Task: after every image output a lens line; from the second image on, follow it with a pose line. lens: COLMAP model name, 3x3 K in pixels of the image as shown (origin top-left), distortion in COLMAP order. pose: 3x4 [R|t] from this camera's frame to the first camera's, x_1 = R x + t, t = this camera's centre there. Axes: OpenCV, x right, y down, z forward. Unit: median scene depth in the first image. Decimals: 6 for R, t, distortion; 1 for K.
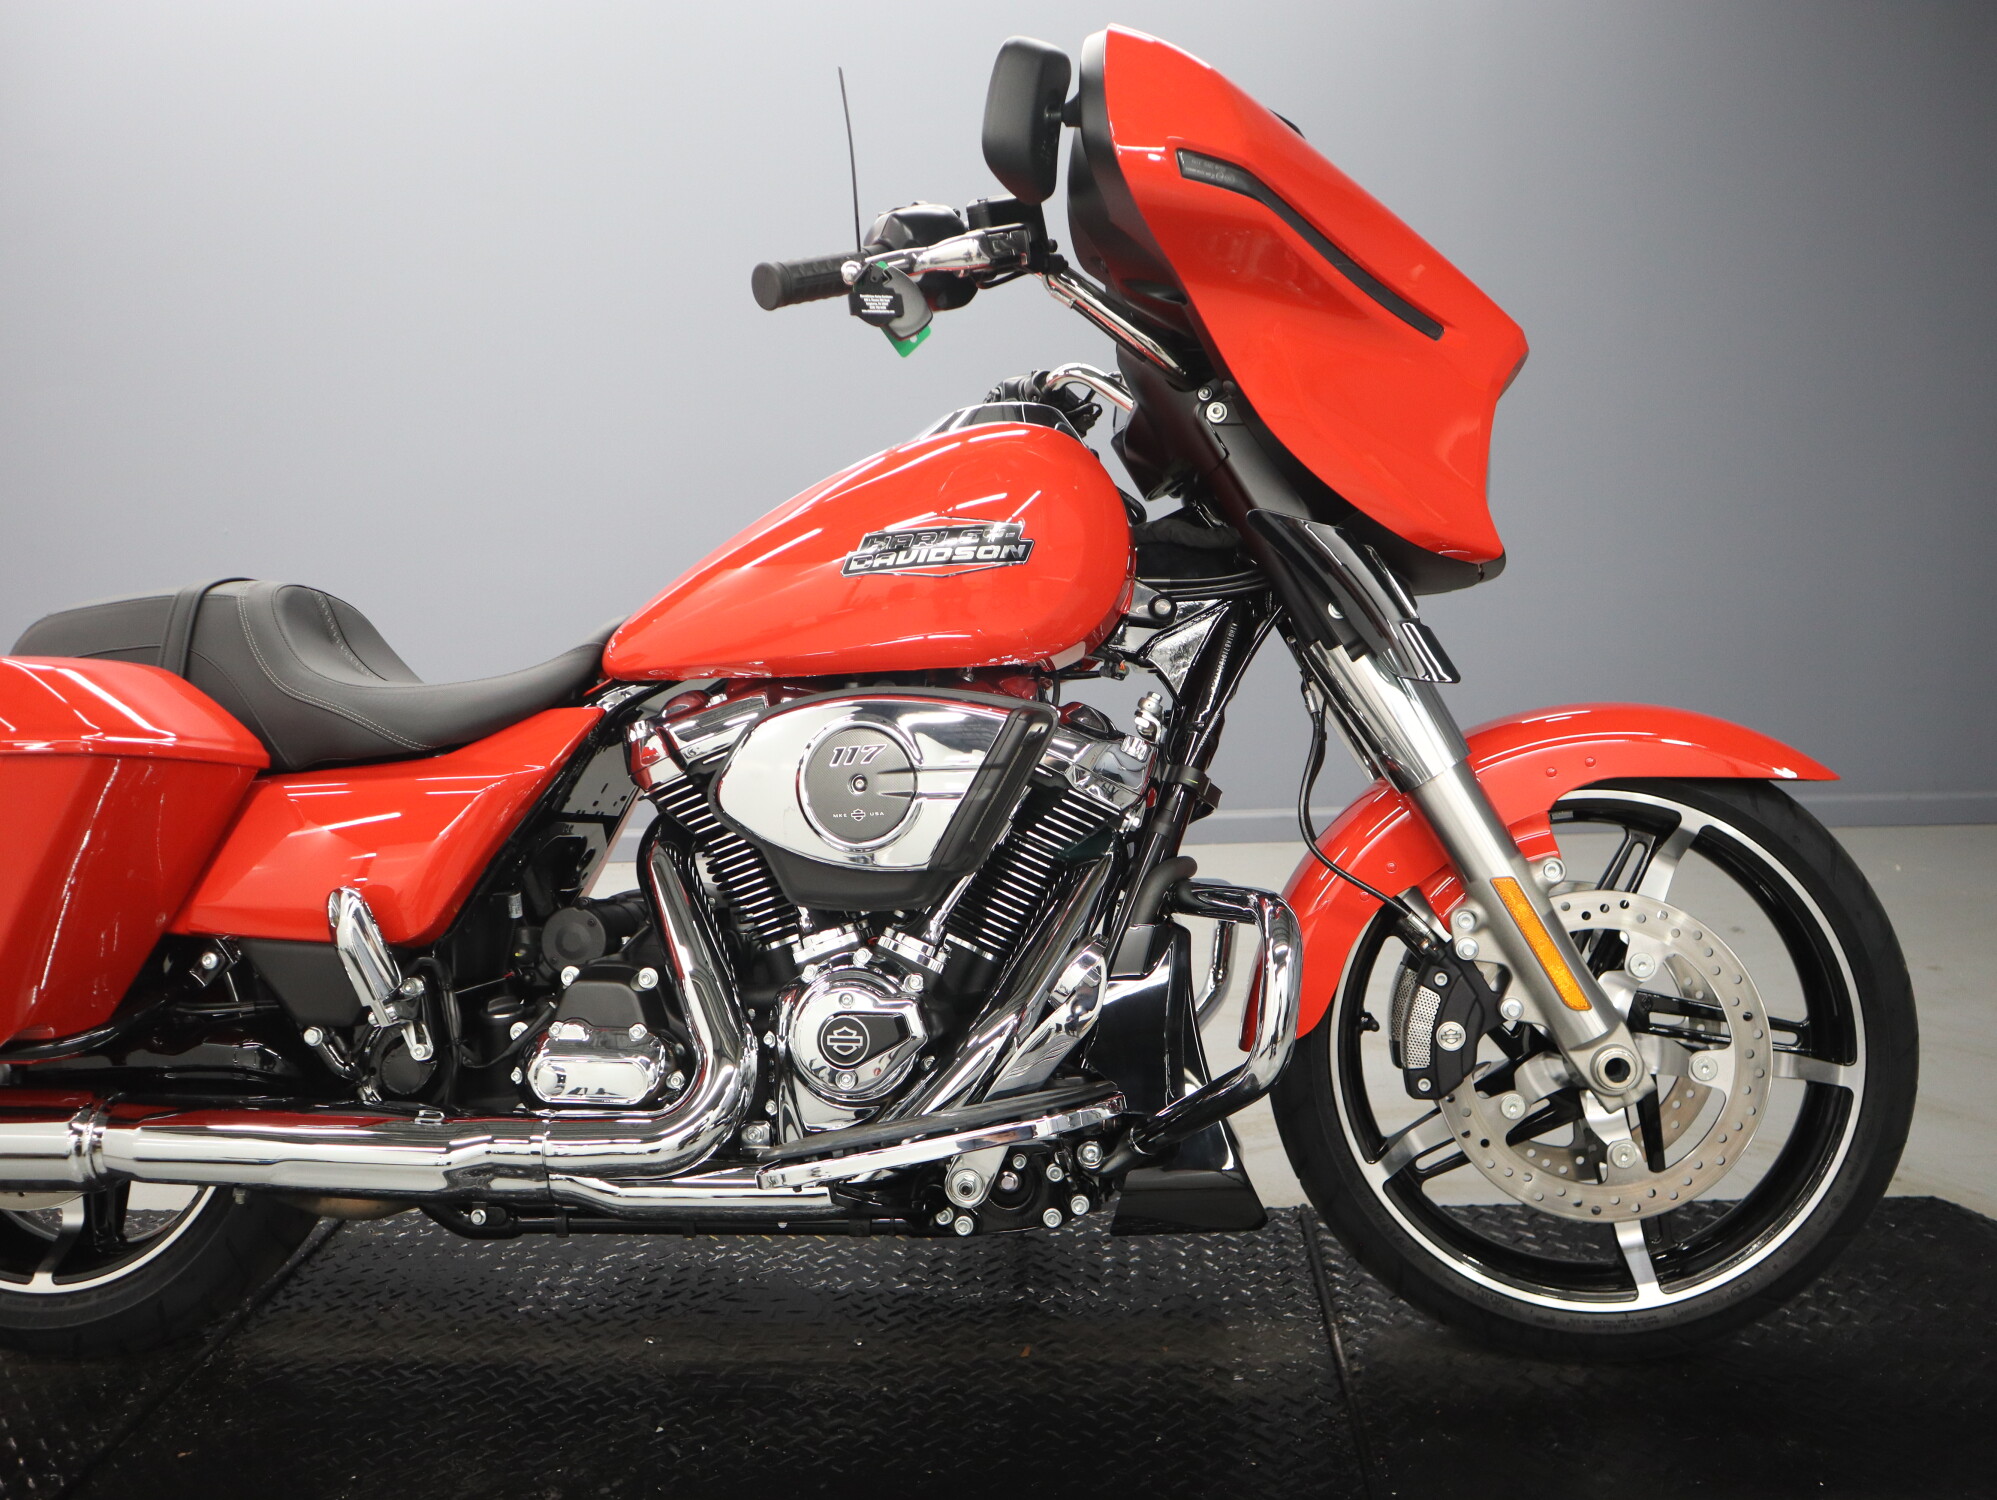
lens RADIAL K [[1564.6, 0, 979.7], [0, 1564.6, 729.1], [0, 0, 1]] dist [-0.117481, 0.072022]
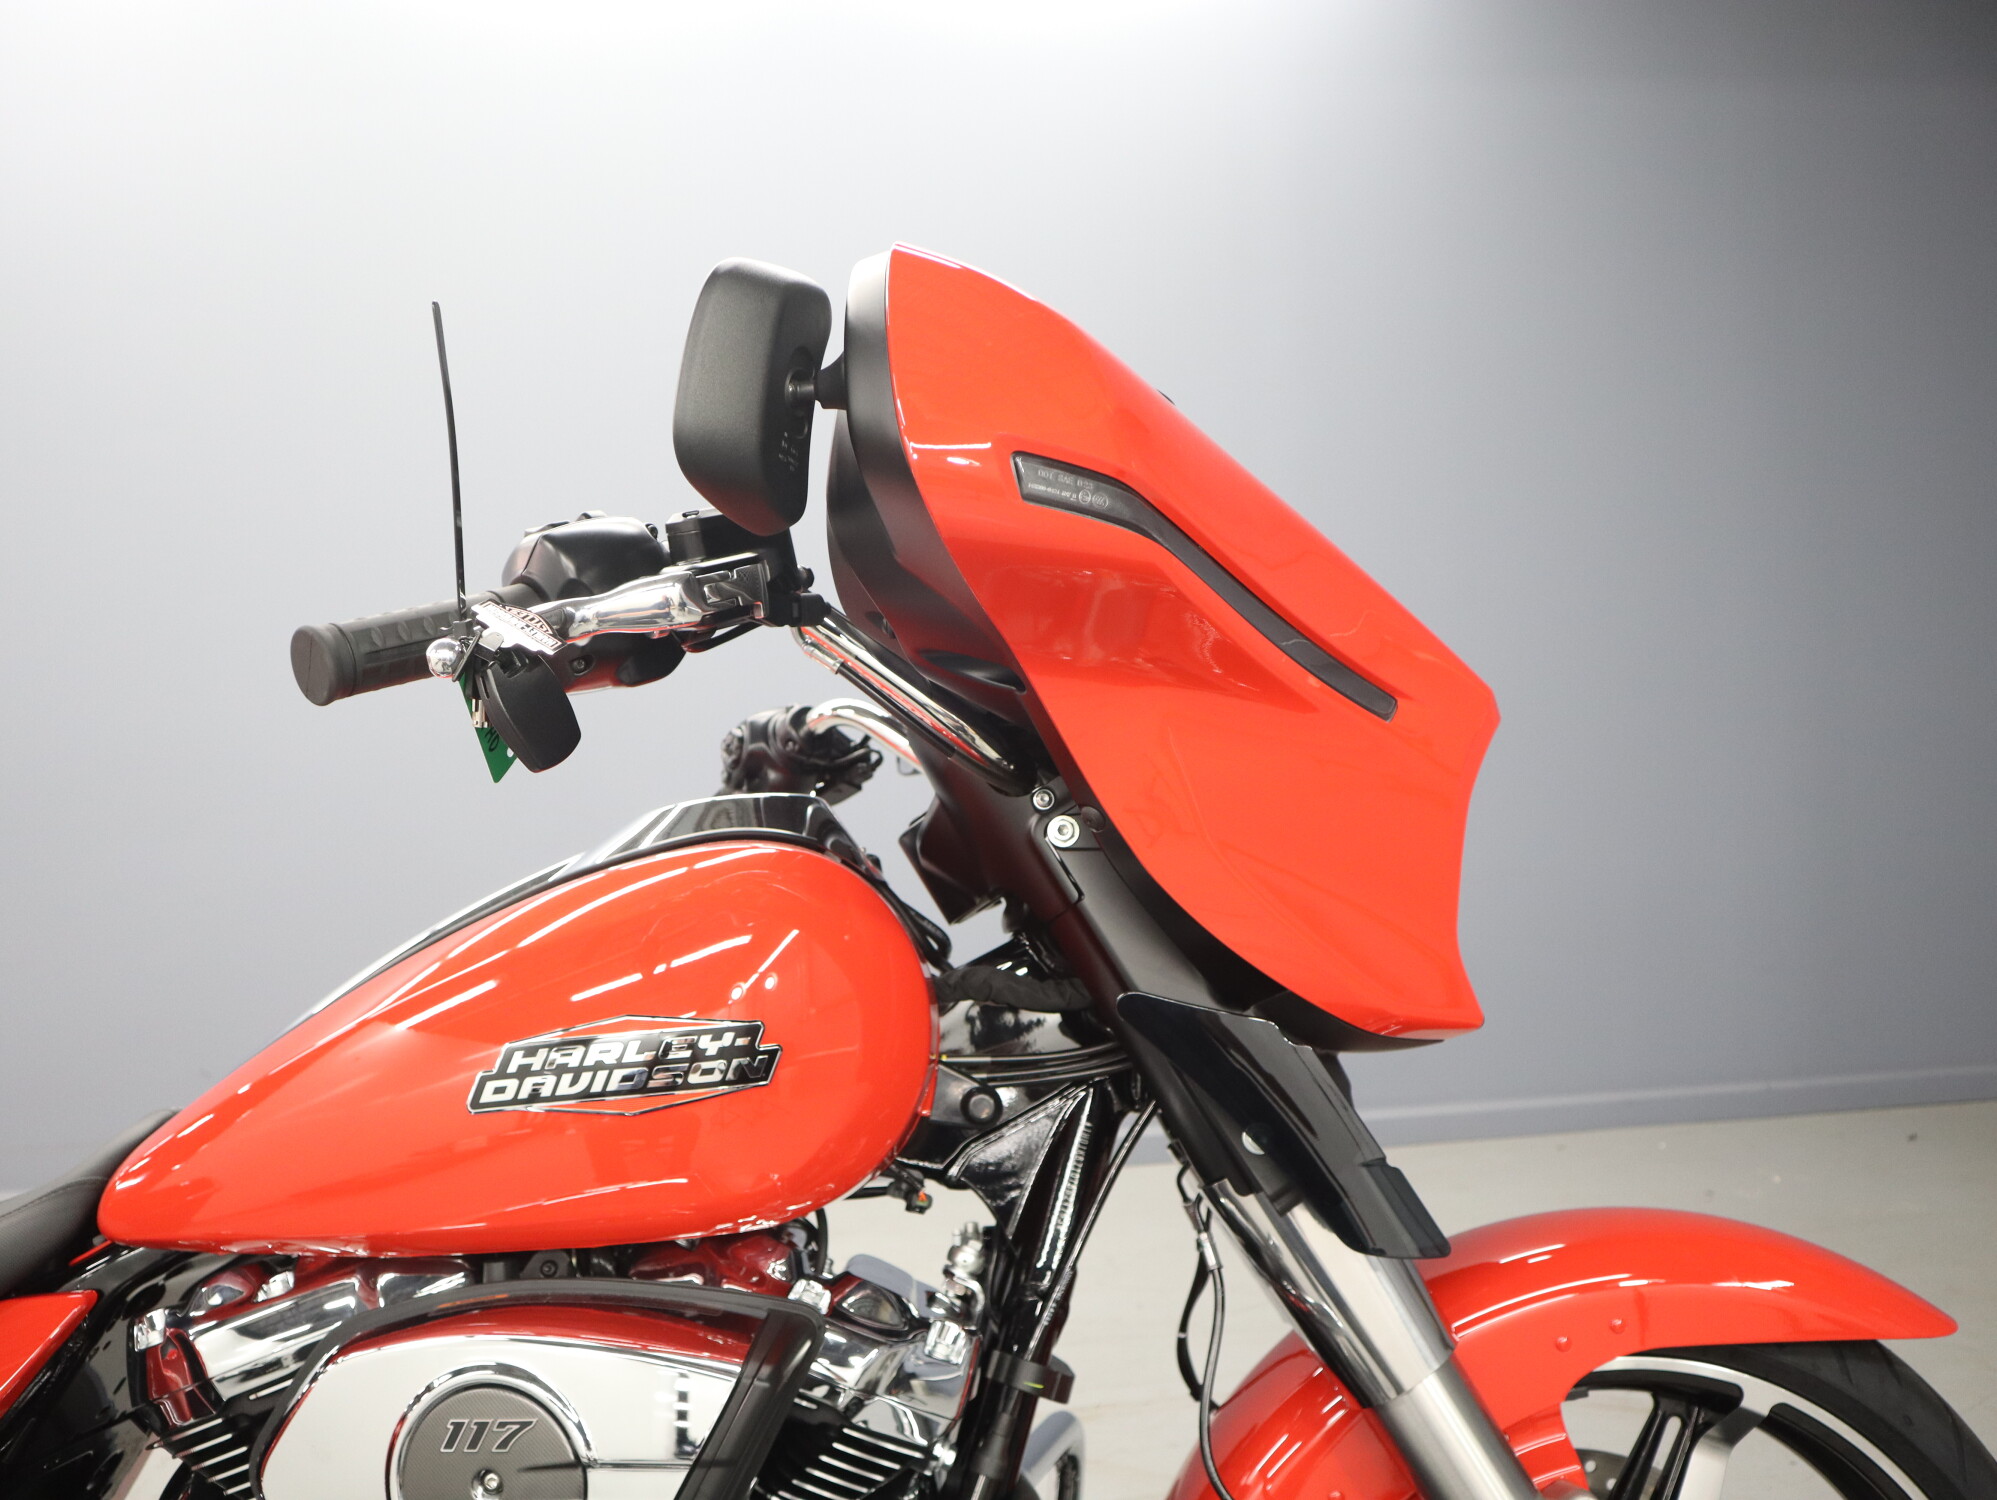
lens RADIAL K [[1564.6, 0, 989.2], [0, 1564.6, 746.4], [0, 0, 1]] dist [-0.117481, 0.072022]
pose [[0.989025, -0.006268, 0.147618, 0.025111], [0.024241, 0.992445, -0.120271, -0.157224], [-0.145749, 0.122530, 0.981705, 0.349501]]
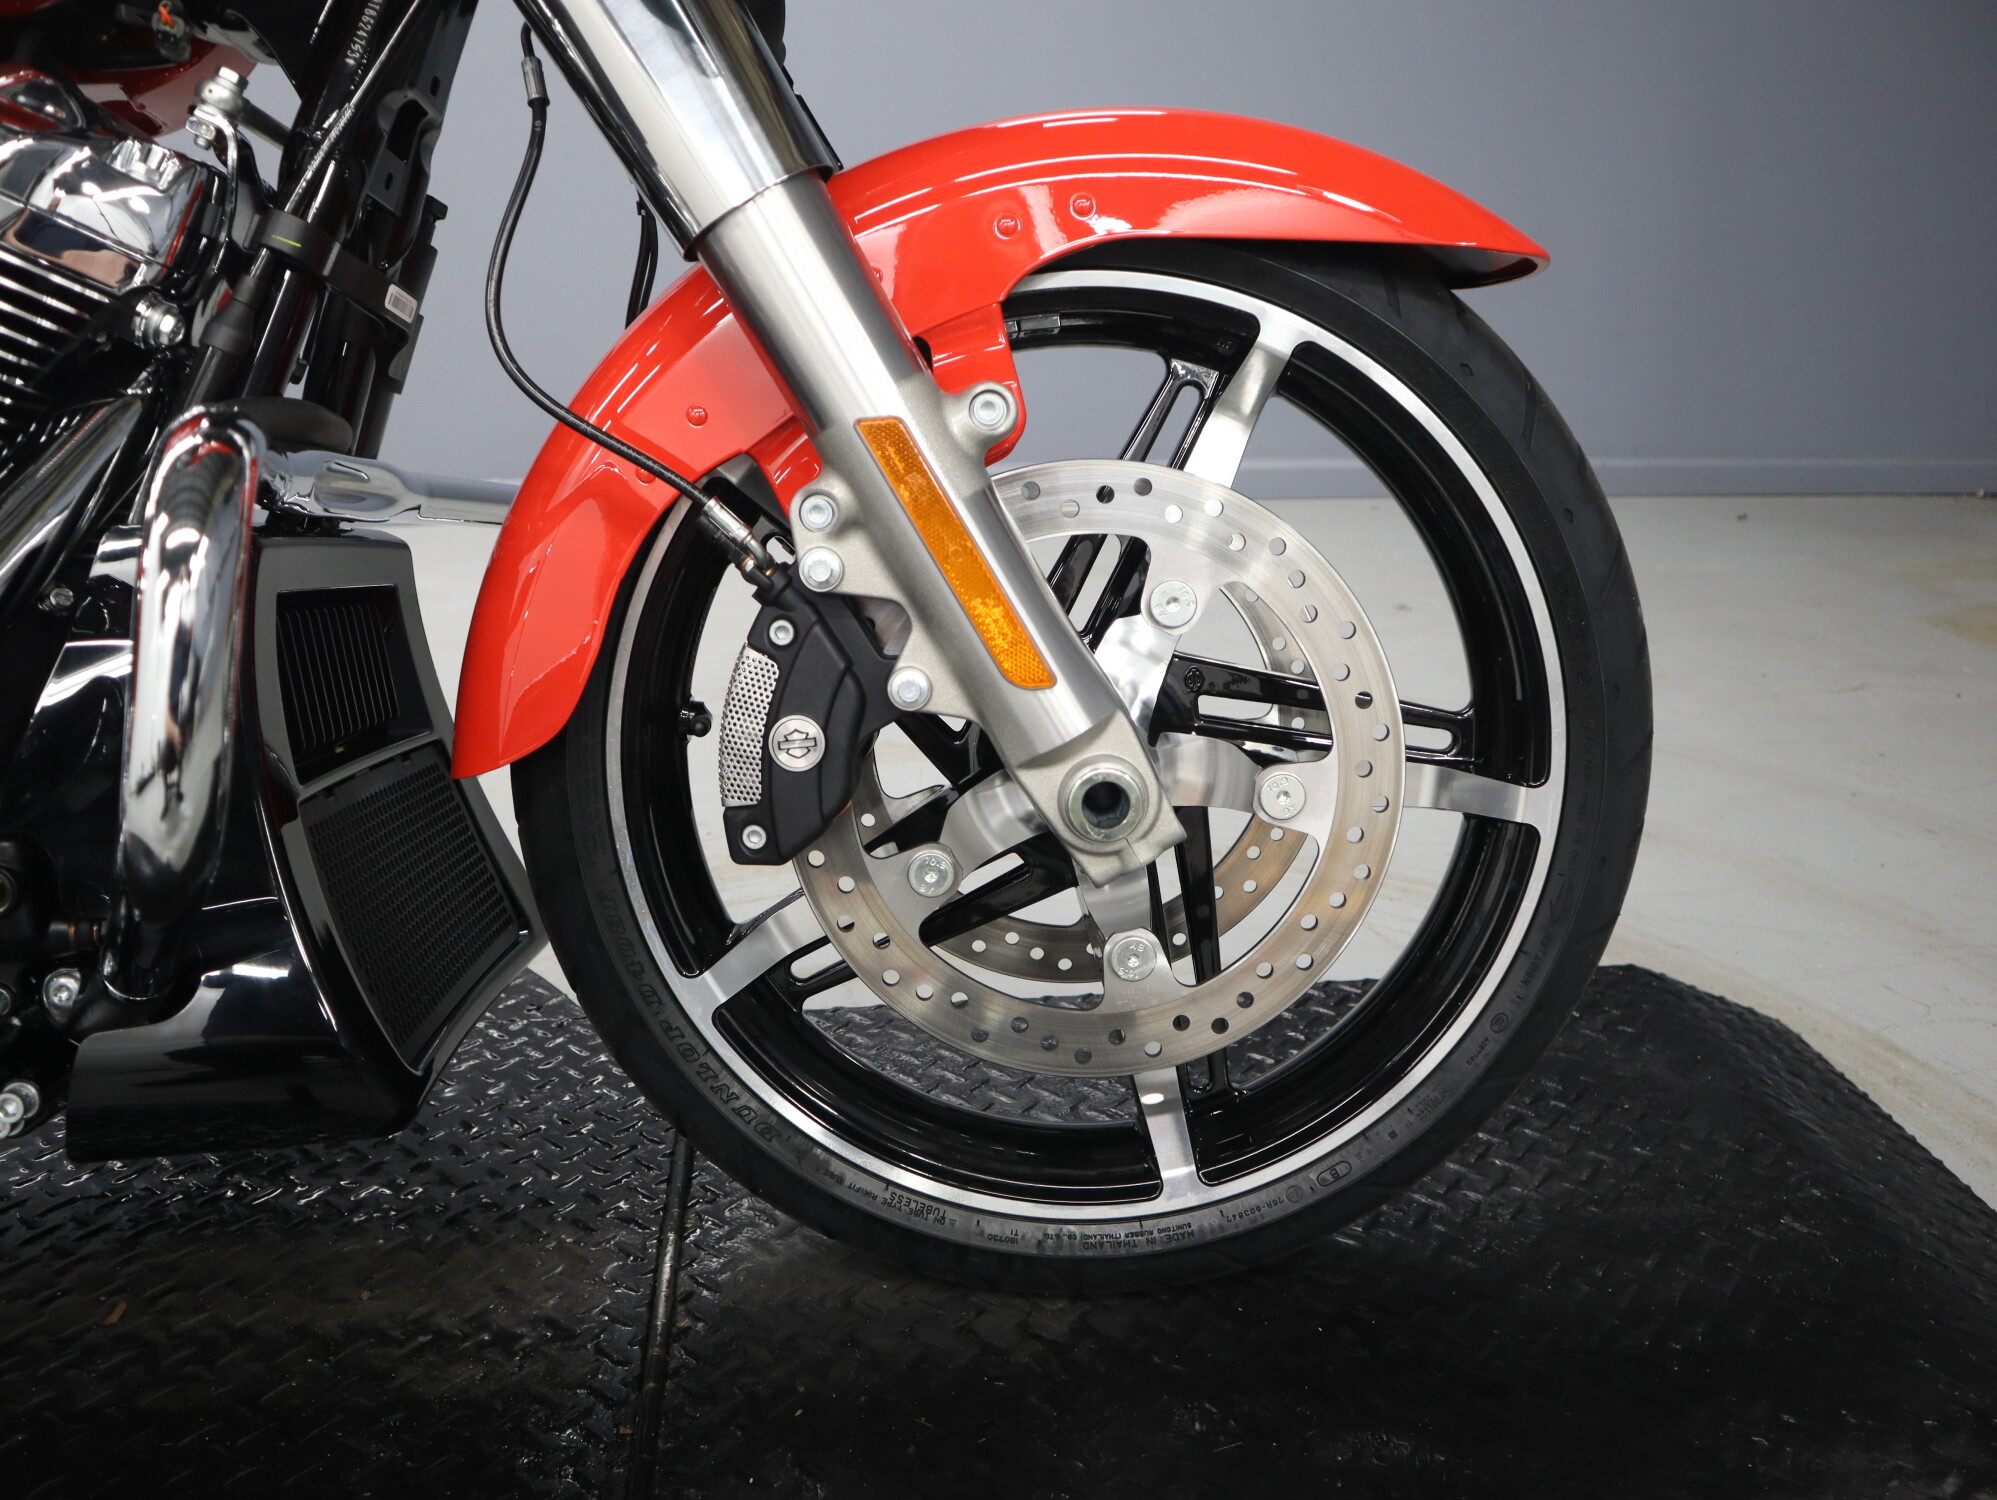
lens RADIAL K [[1564.6, 0, 986.7], [0, 1564.6, 734.4], [0, 0, 1]] dist [-0.117481, 0.072022]
pose [[0.983135, -0.026074, 0.181010, 0.268406], [-0.008523, 0.982176, 0.187770, 0.096717], [-0.182680, -0.186146, 0.965390, 0.481786]]
